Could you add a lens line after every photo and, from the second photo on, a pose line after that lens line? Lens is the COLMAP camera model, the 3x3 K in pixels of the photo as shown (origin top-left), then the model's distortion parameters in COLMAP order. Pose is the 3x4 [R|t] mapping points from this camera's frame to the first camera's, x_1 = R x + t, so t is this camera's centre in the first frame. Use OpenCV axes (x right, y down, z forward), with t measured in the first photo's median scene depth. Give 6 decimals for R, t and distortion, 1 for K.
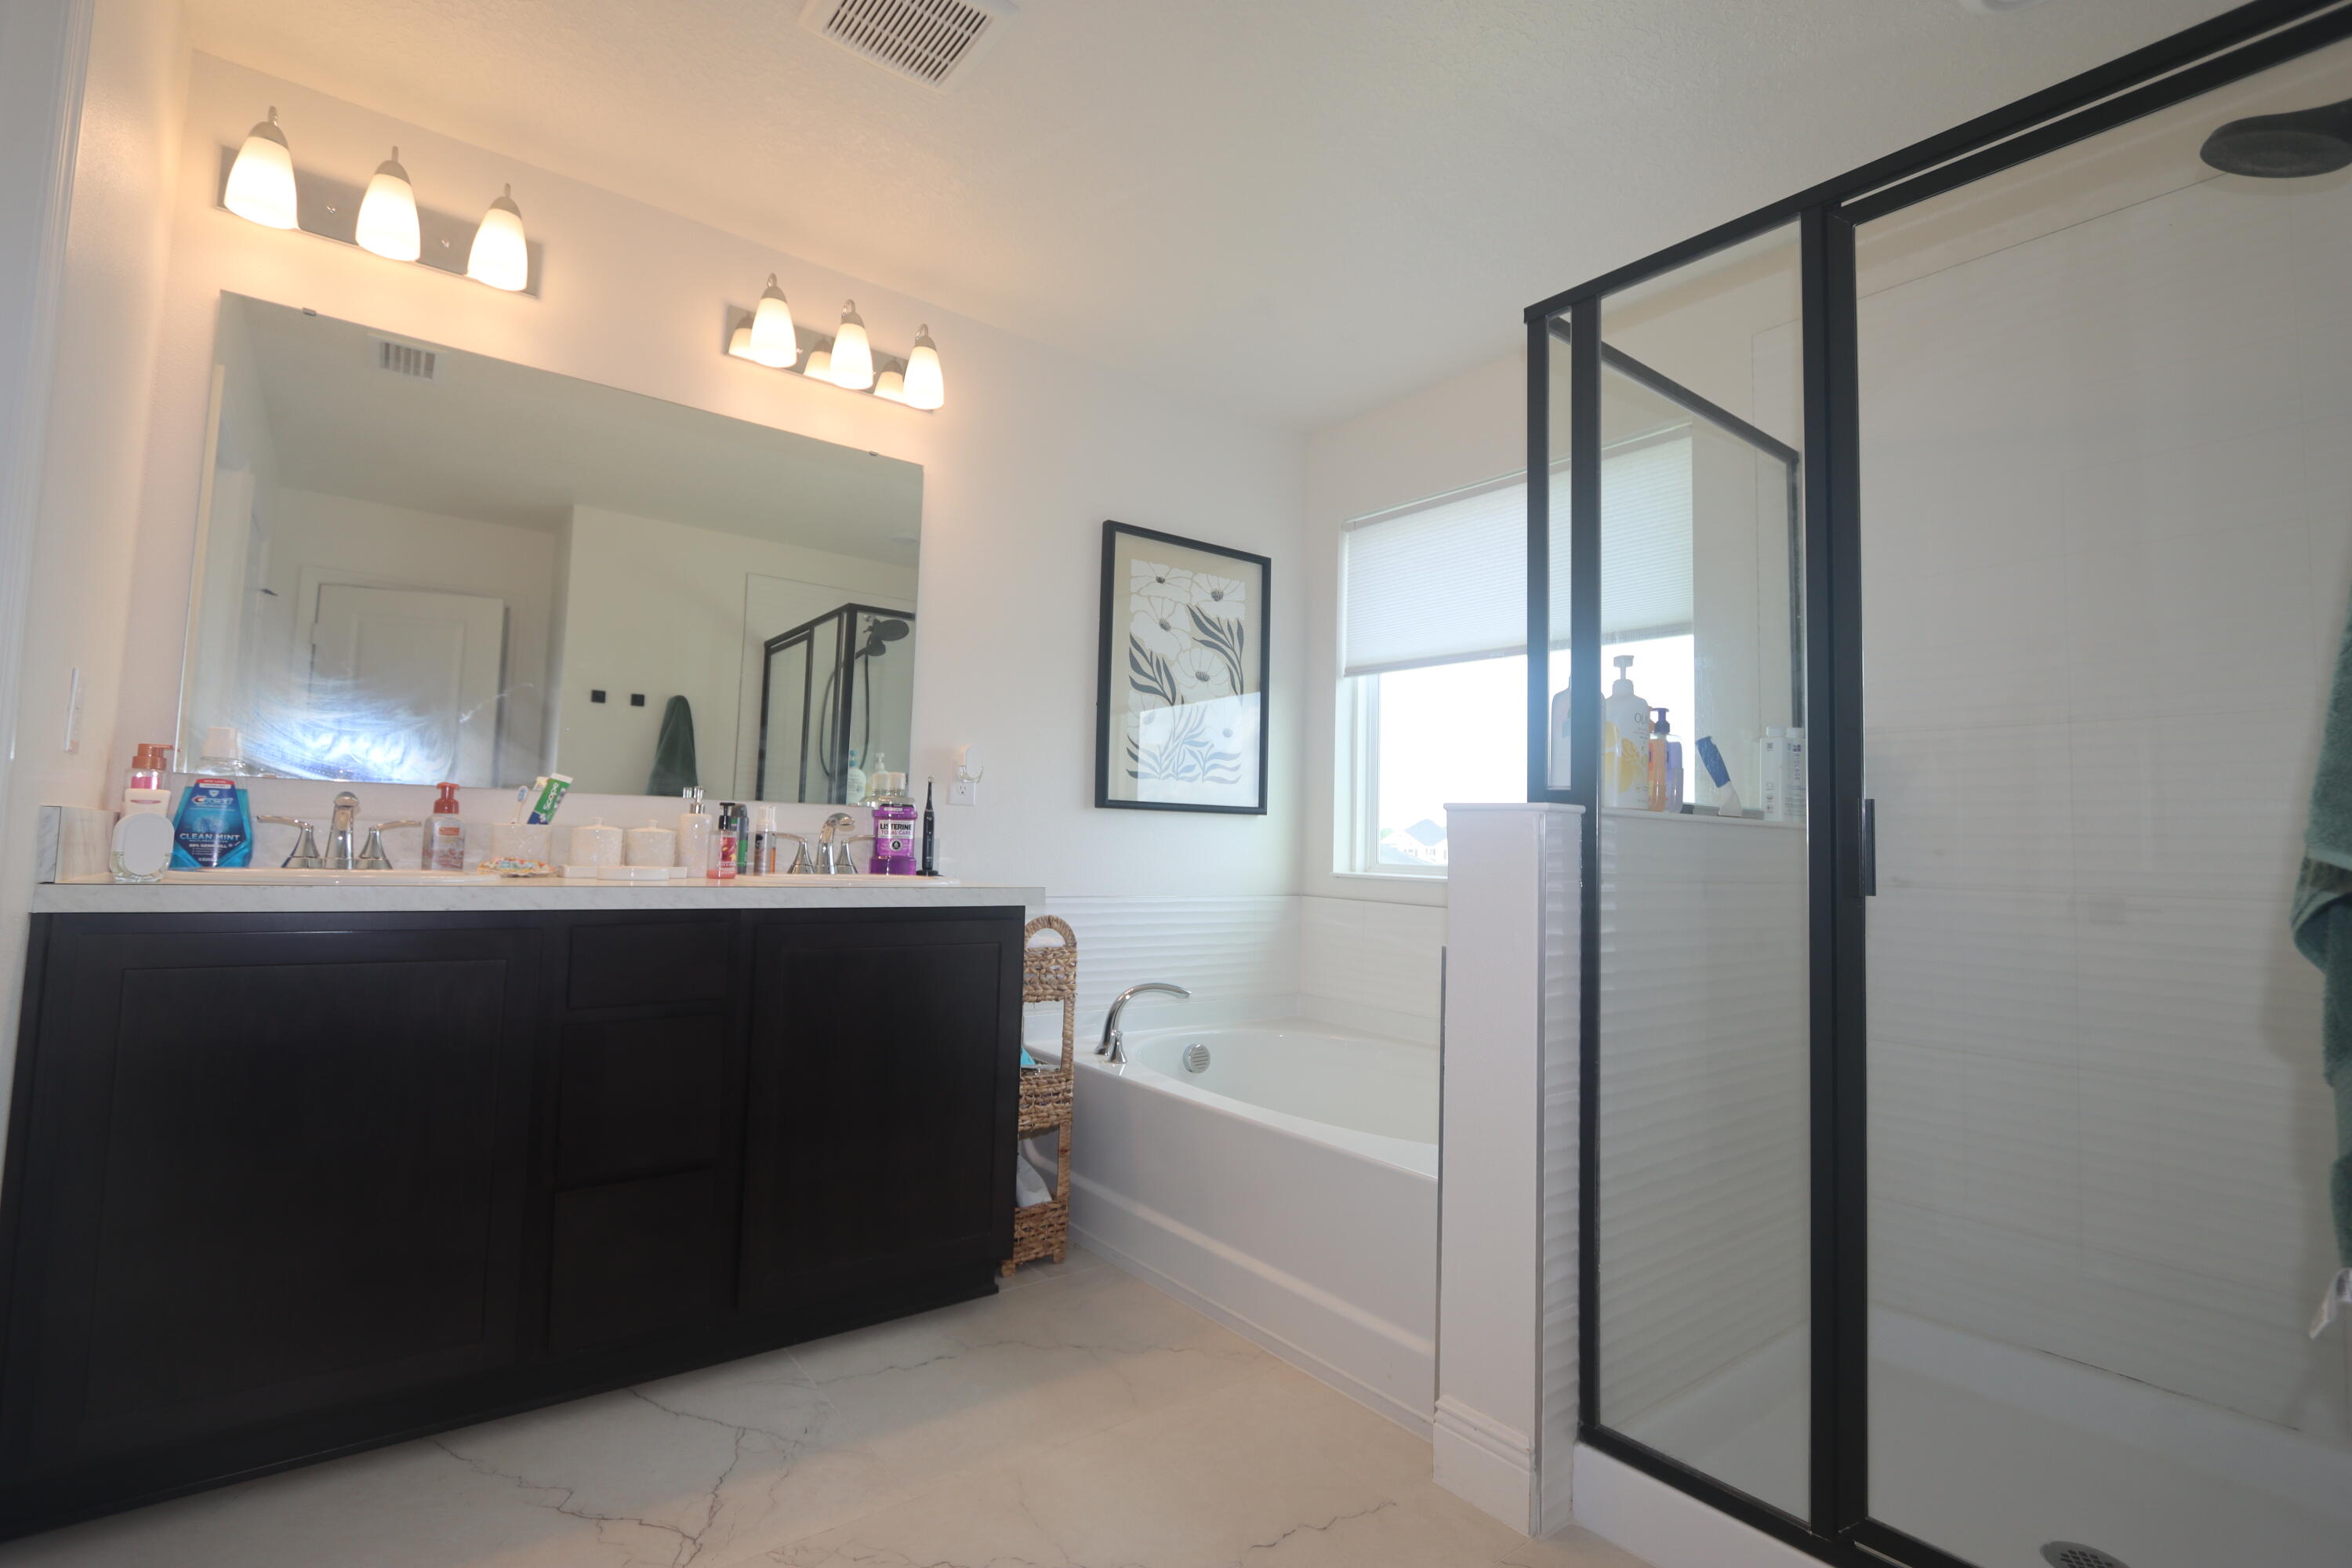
lens RADIAL K [[1085.5, 0, 1176.6], [0, 1085.5, 769.1], [0, 0, 1]] dist [-0.011608, 0.000360]
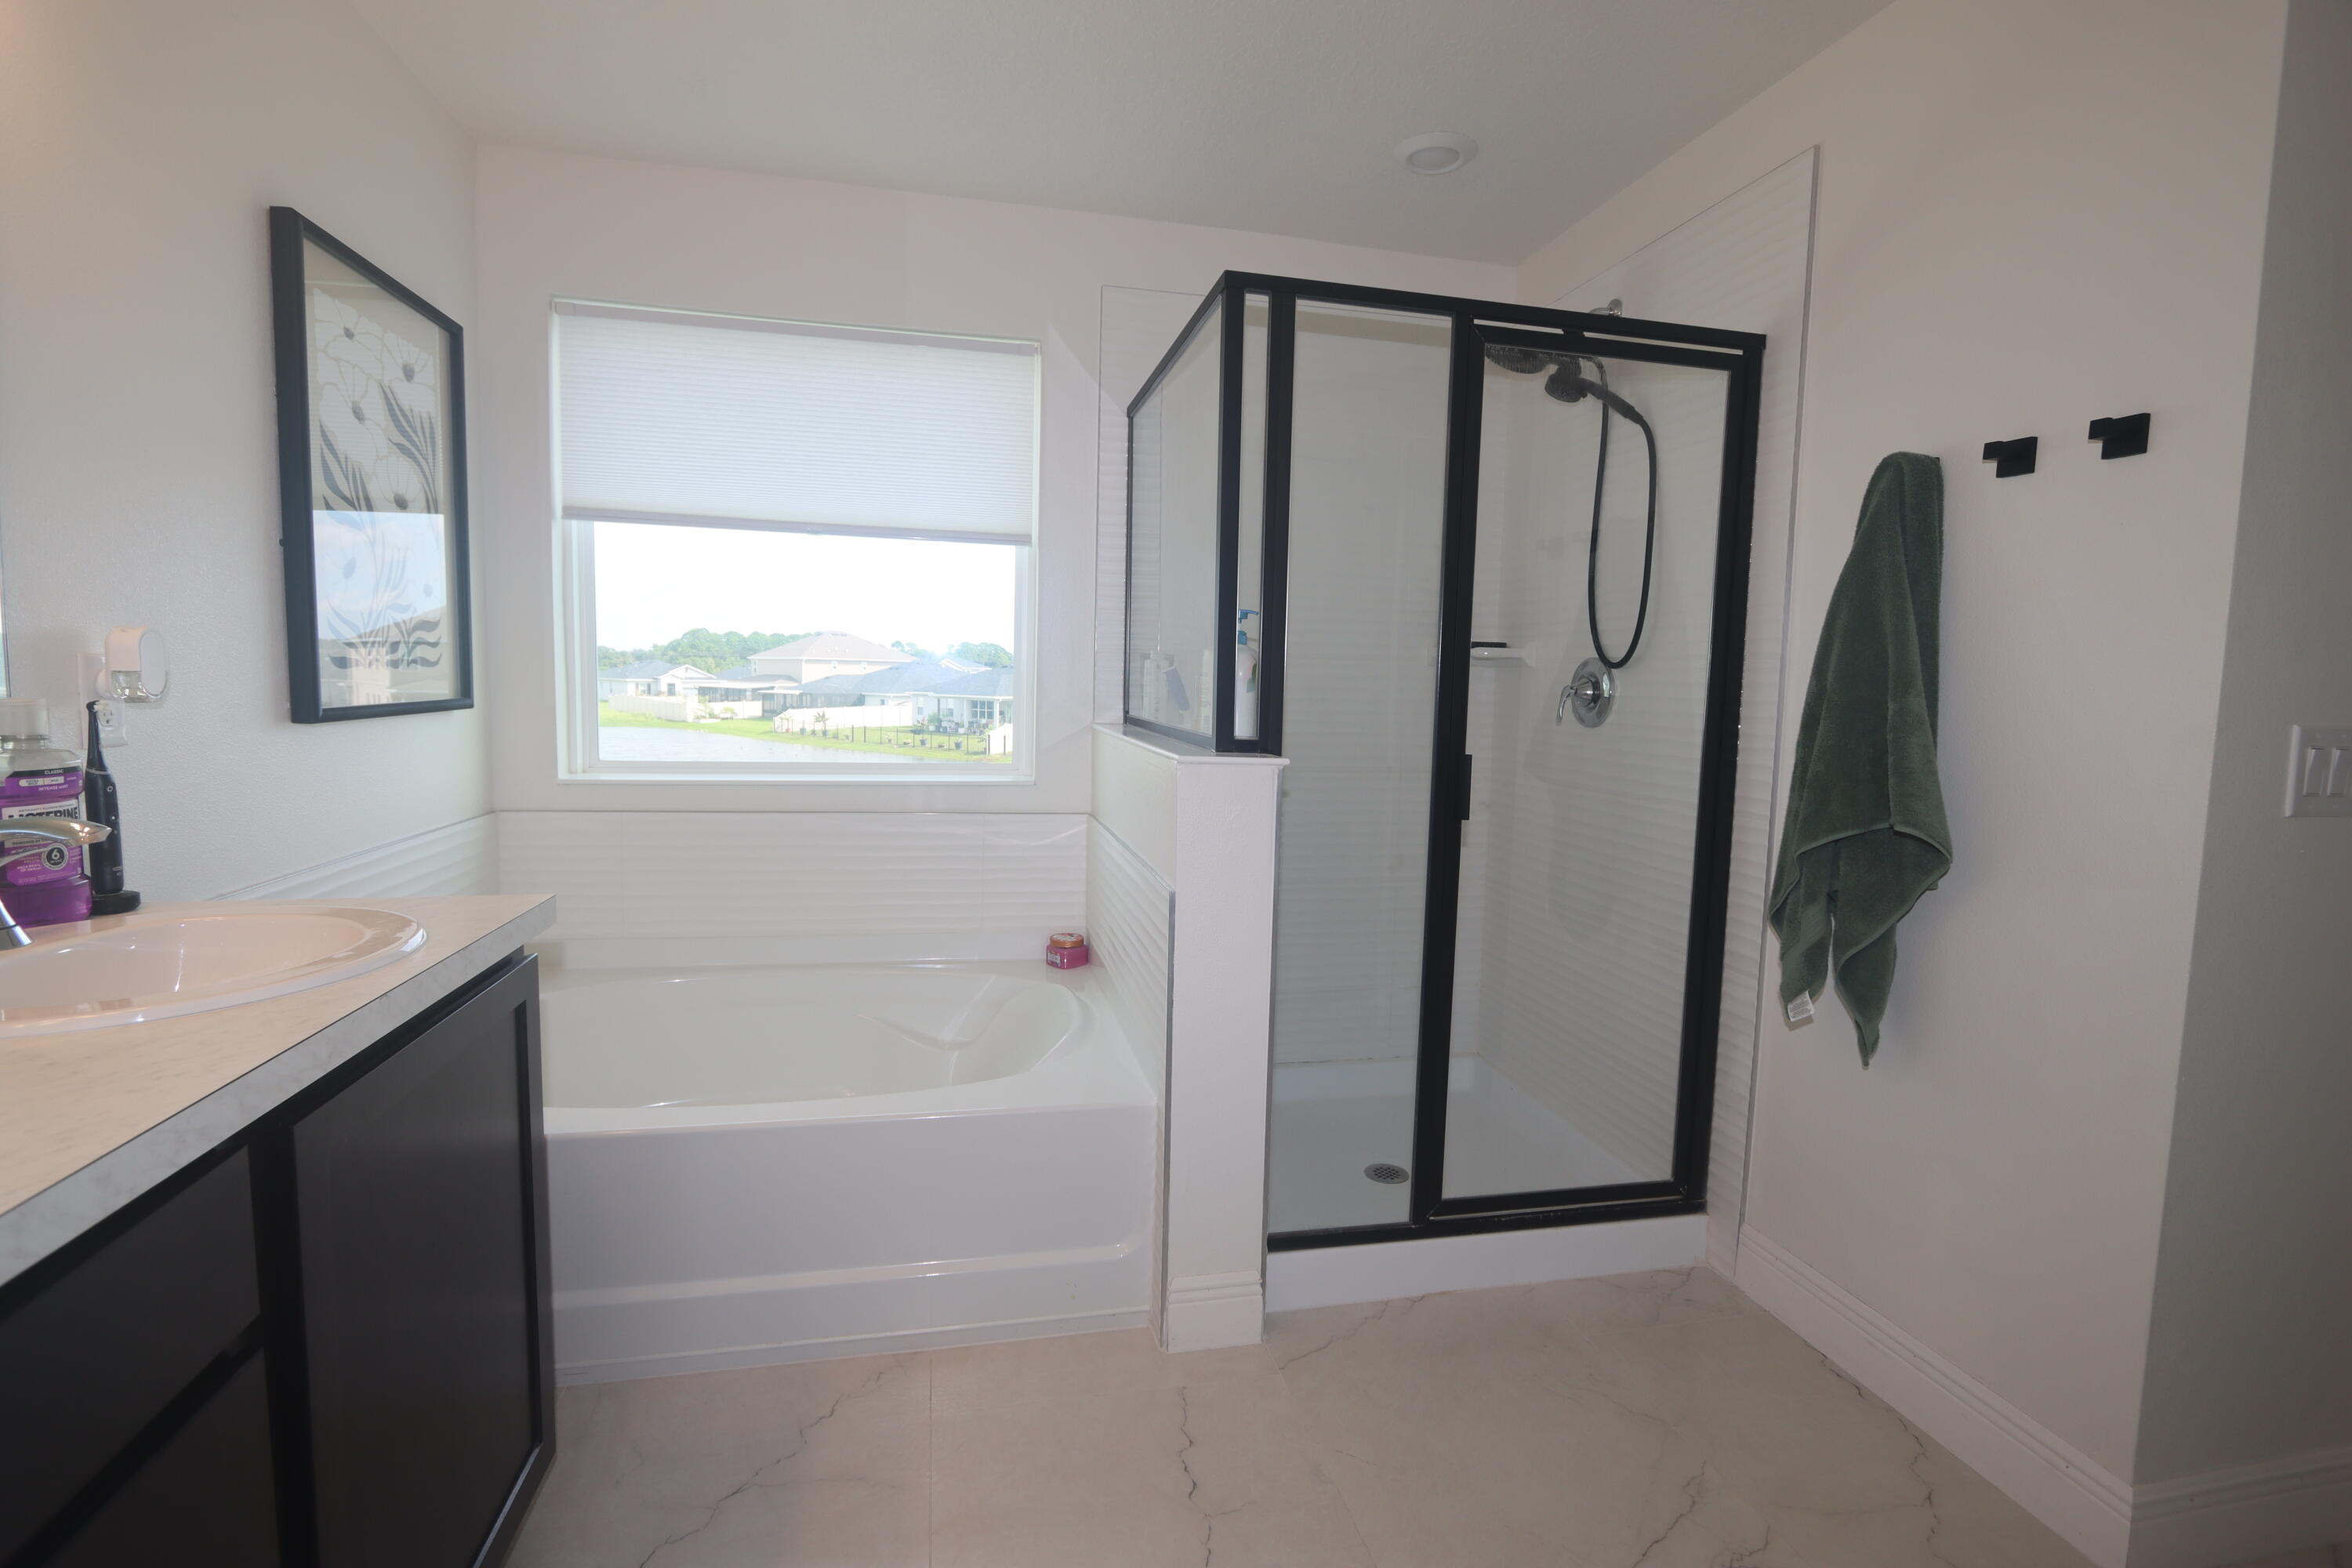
lens RADIAL K [[1085.5, 0, 1176.6], [0, 1085.5, 769.1], [0, 0, 1]] dist [-0.011608, 0.000360]
pose [[0.432275, -0.093297, 0.896902, -0.451846], [-0.077954, 0.987043, 0.140244, -0.067526], [-0.898366, -0.130541, 0.419402, 0.373593]]
